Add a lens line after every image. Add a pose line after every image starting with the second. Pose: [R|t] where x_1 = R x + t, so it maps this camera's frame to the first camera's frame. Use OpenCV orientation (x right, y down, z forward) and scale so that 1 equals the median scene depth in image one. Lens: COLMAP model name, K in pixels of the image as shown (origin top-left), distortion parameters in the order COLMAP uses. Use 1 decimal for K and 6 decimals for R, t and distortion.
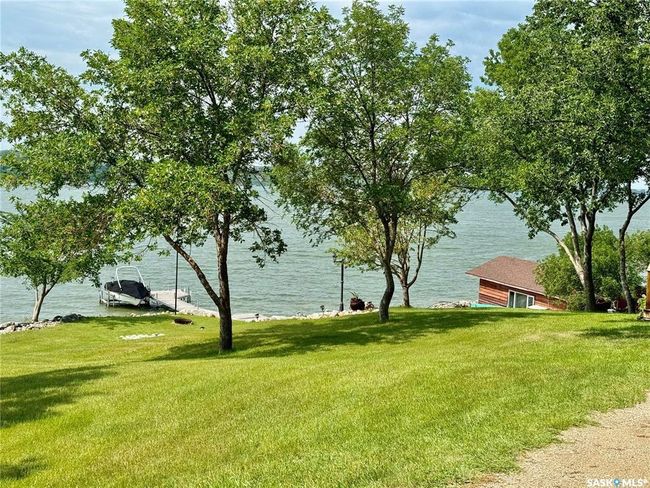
lens RADIAL K [[915.0, 0, 326.1], [0, 915.0, 241.6], [0, 0, 1]] dist [0.187843, 0.000000]
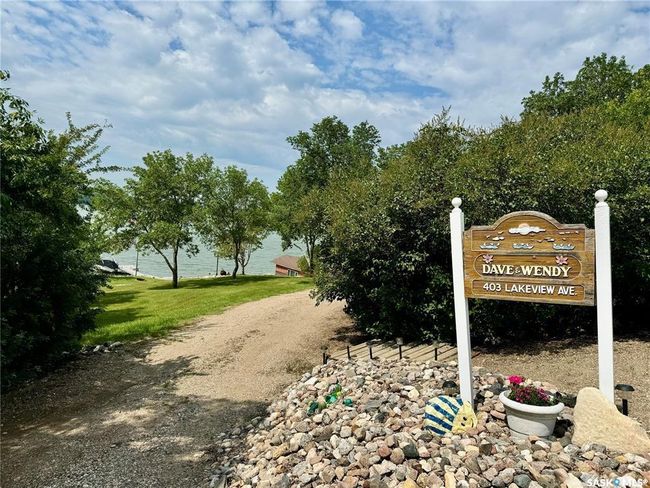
lens RADIAL K [[454.6, 0, 328.4], [0, 454.6, 241.7], [0, 0, 1]] dist [0.046513, -0.024809]
pose [[0.963834, 0.042988, 0.263015, -0.027344], [-0.041125, 0.999075, -0.012589, -0.018332], [-0.263313, 0.001317, 0.964710, -0.378109]]
